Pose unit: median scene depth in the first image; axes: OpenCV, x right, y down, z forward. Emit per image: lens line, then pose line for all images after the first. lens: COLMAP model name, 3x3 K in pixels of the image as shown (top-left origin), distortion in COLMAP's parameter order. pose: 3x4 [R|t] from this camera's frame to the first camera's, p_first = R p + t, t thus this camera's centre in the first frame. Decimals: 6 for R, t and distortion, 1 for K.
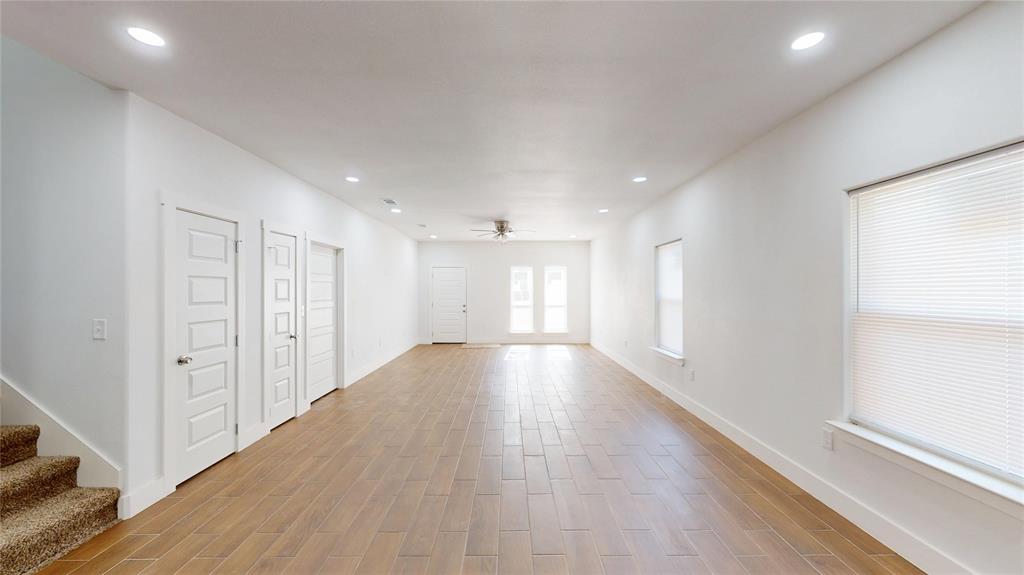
lens RADIAL K [[376.7, 0, 514.7], [0, 376.7, 290.3], [0, 0, 1]] dist [-0.001146, -0.000022]
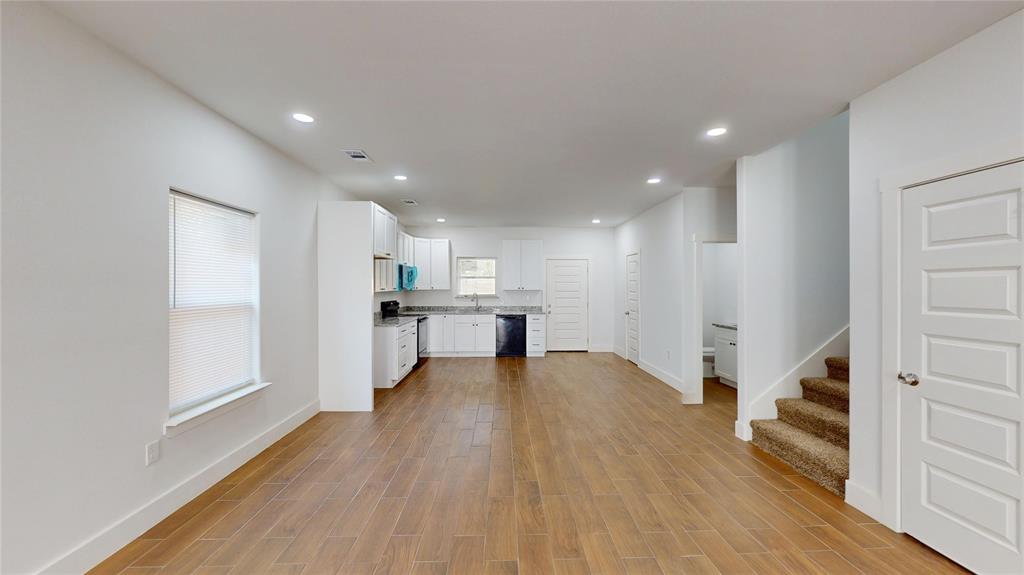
lens RADIAL K [[381.0, 0, 512.0], [0, 381.0, 287.5], [0, 0, 1]] dist [0.002526, 0.000075]
pose [[-0.999765, -0.014244, -0.016320, -0.010411], [-0.014221, 0.999898, -0.001517, -0.011802], [0.016340, -0.001284, -0.999866, 2.032249]]
